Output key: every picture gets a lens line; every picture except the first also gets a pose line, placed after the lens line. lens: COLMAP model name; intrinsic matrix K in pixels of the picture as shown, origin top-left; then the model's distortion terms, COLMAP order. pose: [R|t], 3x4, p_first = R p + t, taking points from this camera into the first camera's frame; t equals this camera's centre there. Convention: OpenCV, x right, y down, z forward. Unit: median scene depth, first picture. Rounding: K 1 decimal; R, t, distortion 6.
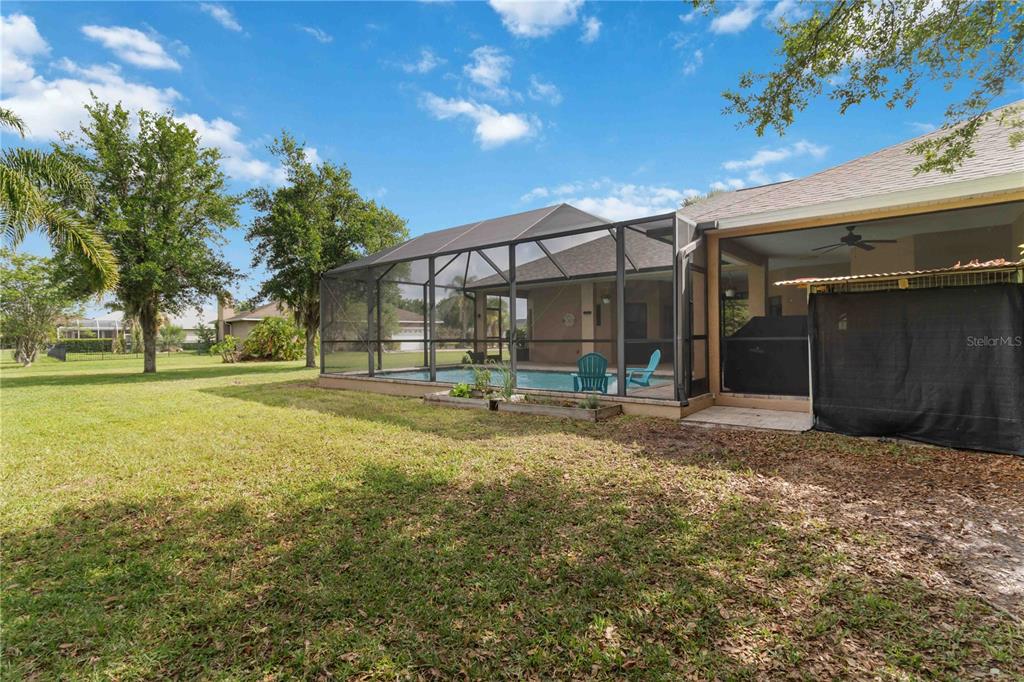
lens RADIAL K [[472.3, 0, 510.0], [0, 472.3, 339.5], [0, 0, 1]] dist [0.003979, -0.000439]
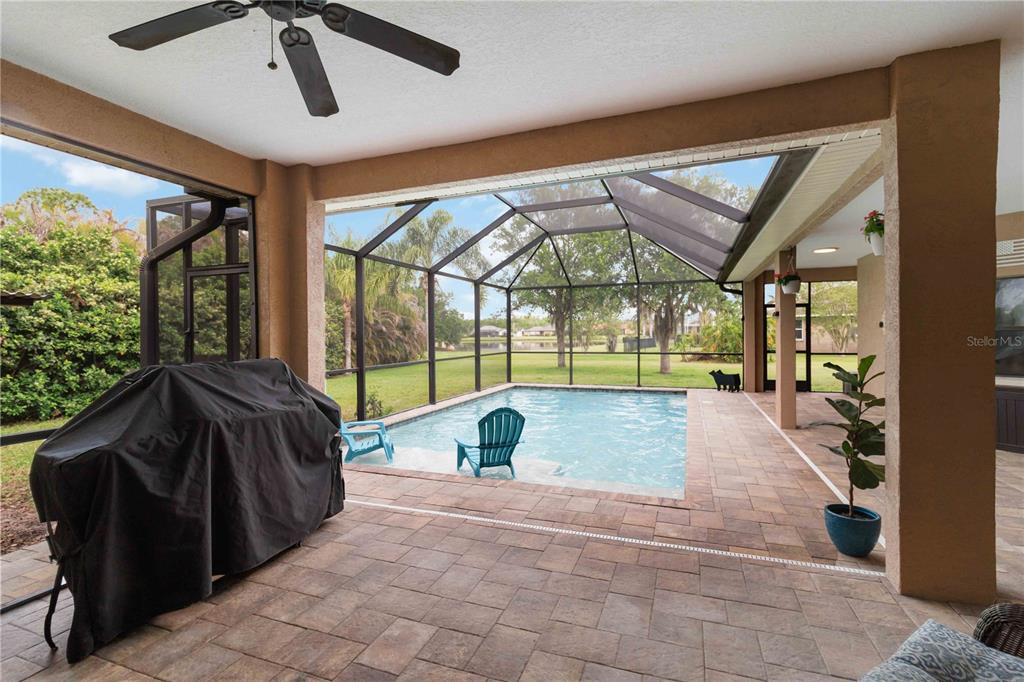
lens RADIAL K [[472.3, 0, 512.5], [0, 472.3, 337.7], [0, 0, 1]] dist [0.003979, -0.000439]
pose [[0.334422, 0.014691, -0.942309, 0.444285], [0.001712, 0.999867, 0.016196, -0.034278], [0.942422, -0.007030, 0.334352, 0.478376]]
